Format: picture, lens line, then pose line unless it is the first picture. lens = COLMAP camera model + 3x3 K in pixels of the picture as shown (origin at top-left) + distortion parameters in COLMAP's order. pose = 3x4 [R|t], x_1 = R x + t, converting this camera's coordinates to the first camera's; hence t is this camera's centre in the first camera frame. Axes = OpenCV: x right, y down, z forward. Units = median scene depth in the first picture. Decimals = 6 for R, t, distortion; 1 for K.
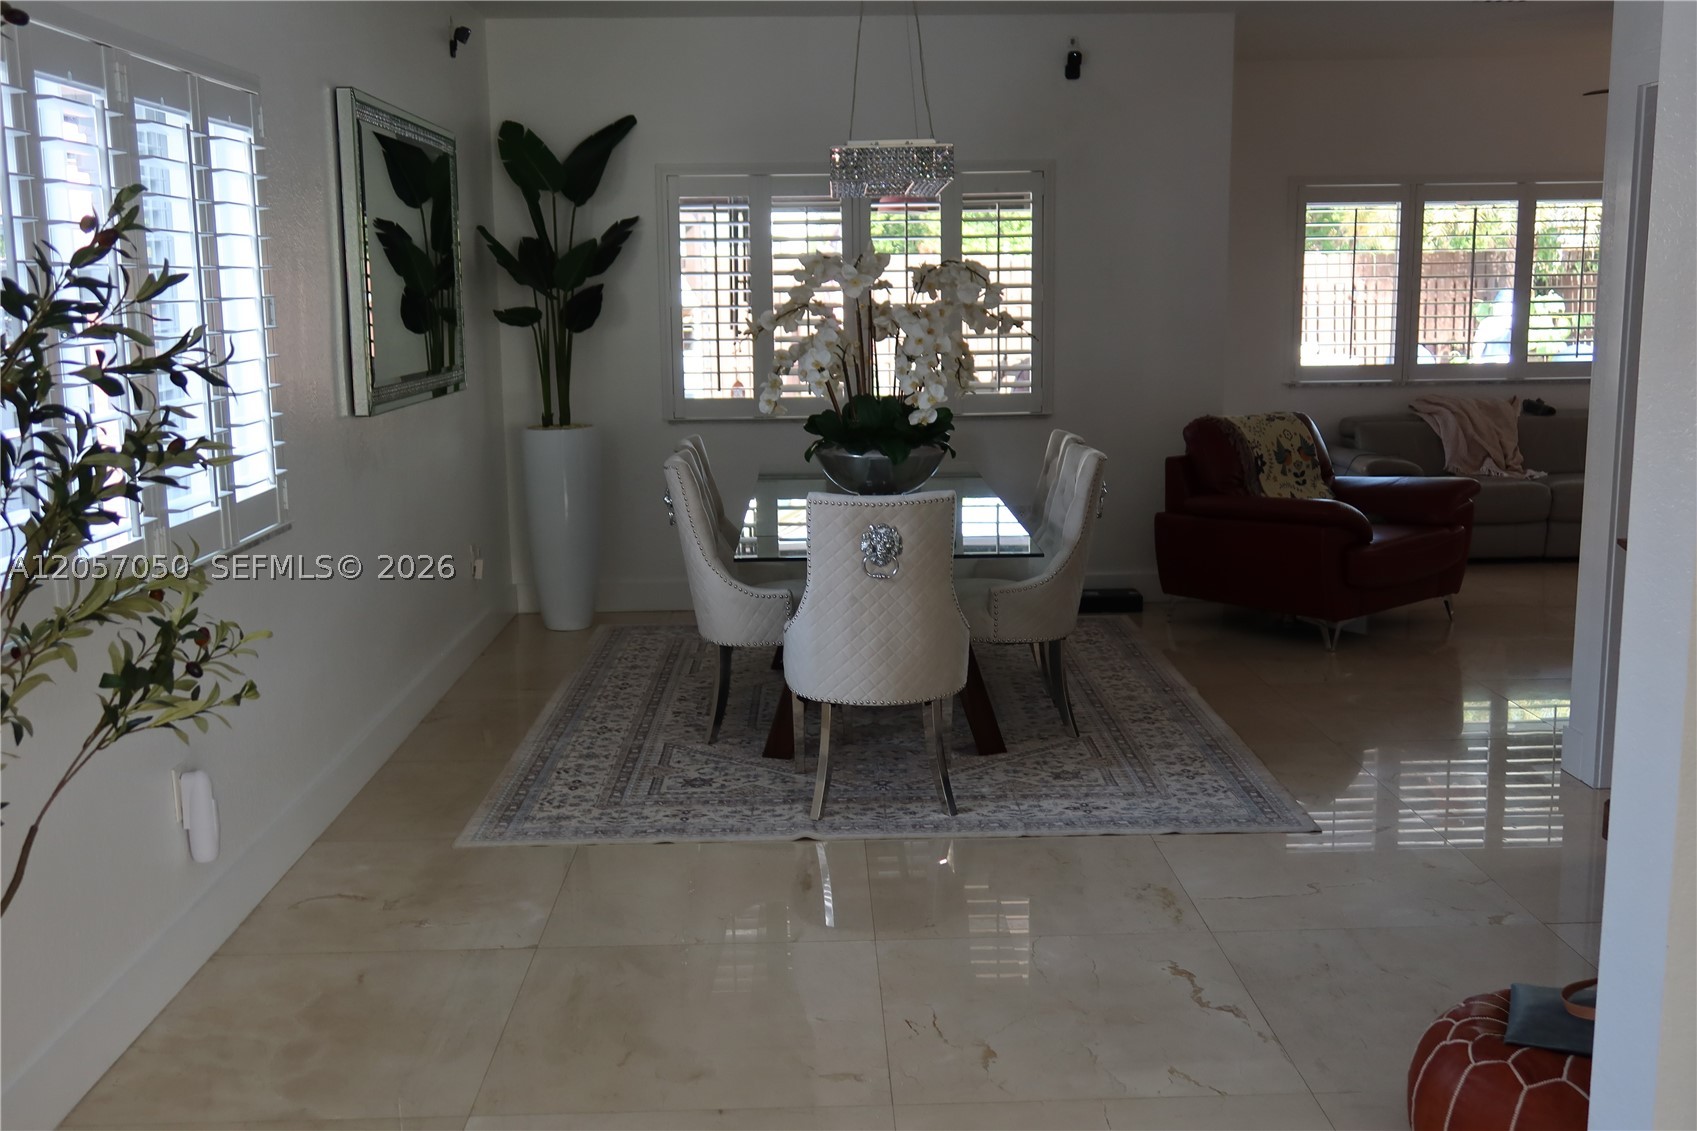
lens RADIAL K [[1659.0, 0, 848.5], [0, 1659.0, 565.5], [0, 0, 1]] dist [0.021099, -0.010918]
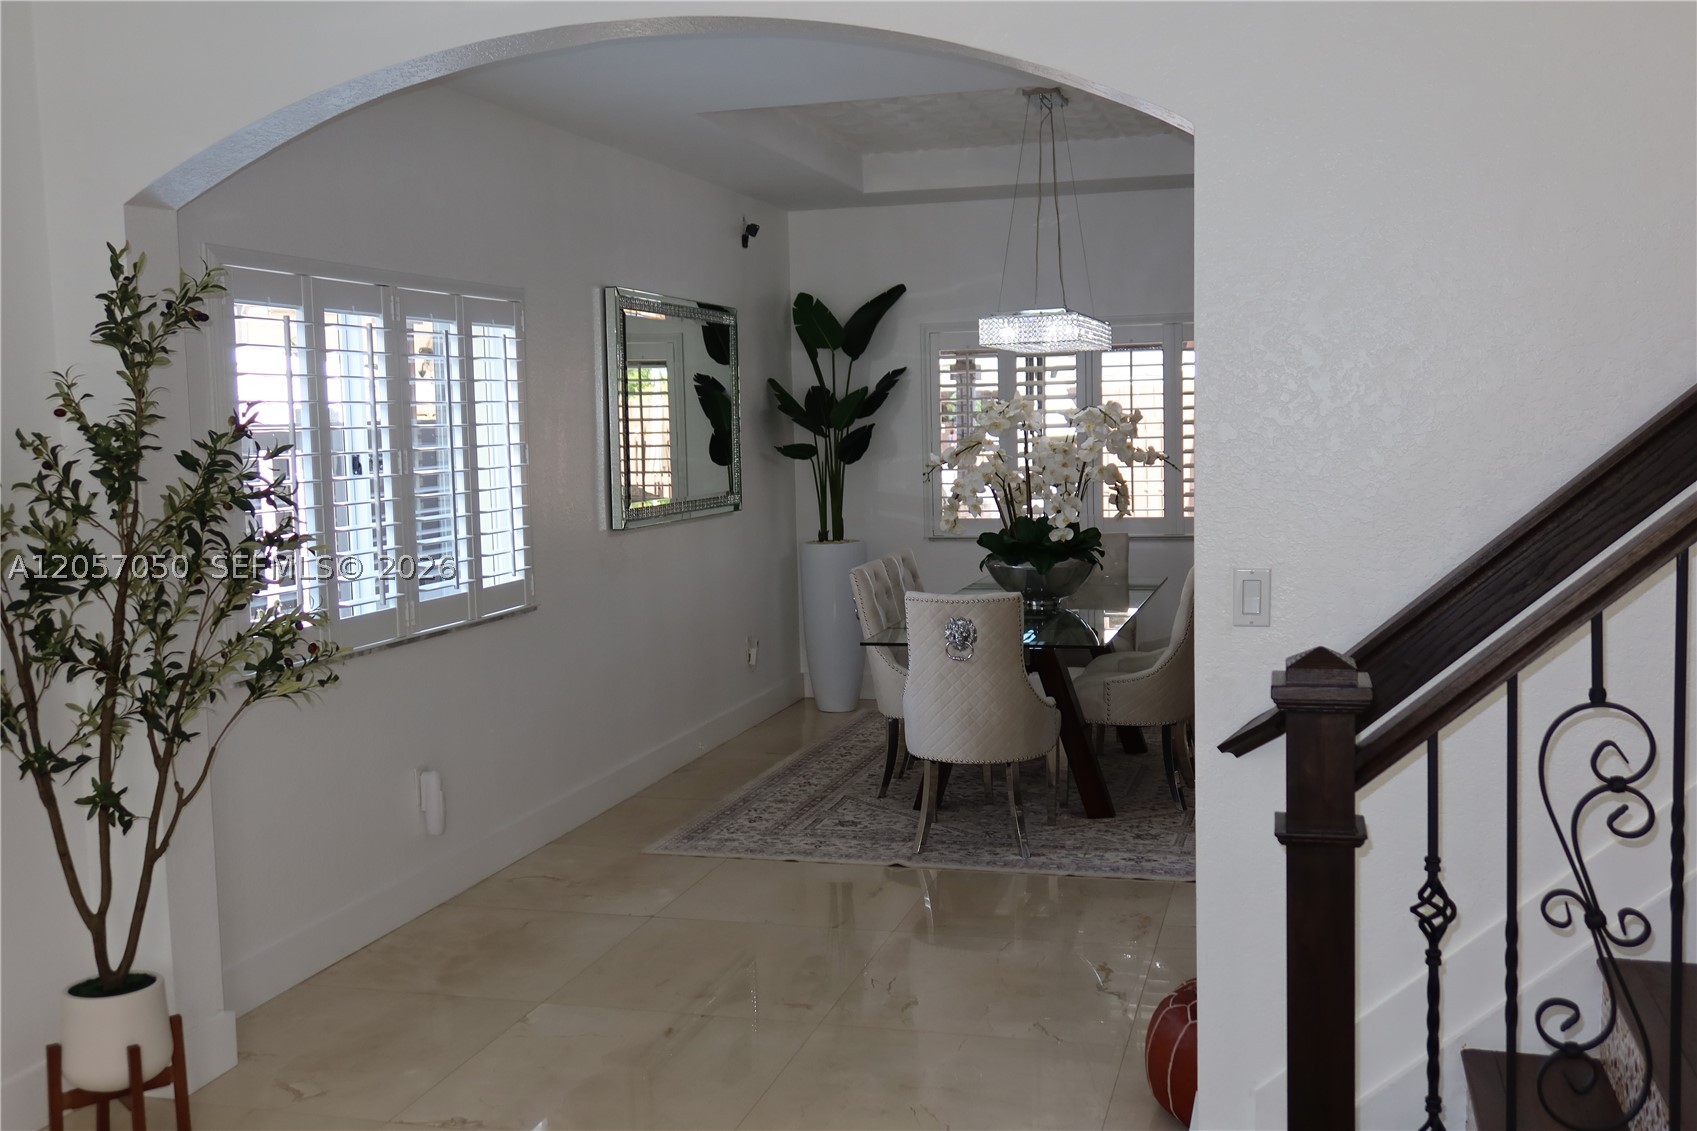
lens RADIAL K [[1673.1, 0, 848.5], [0, 1673.1, 565.5], [0, 0, 1]] dist [0.021648, -0.024171]
pose [[0.955811, 0.015153, -0.293592, 0.278877], [-0.036867, 0.996965, -0.068569, 0.023608], [0.291662, 0.076363, 0.953468, -0.218497]]
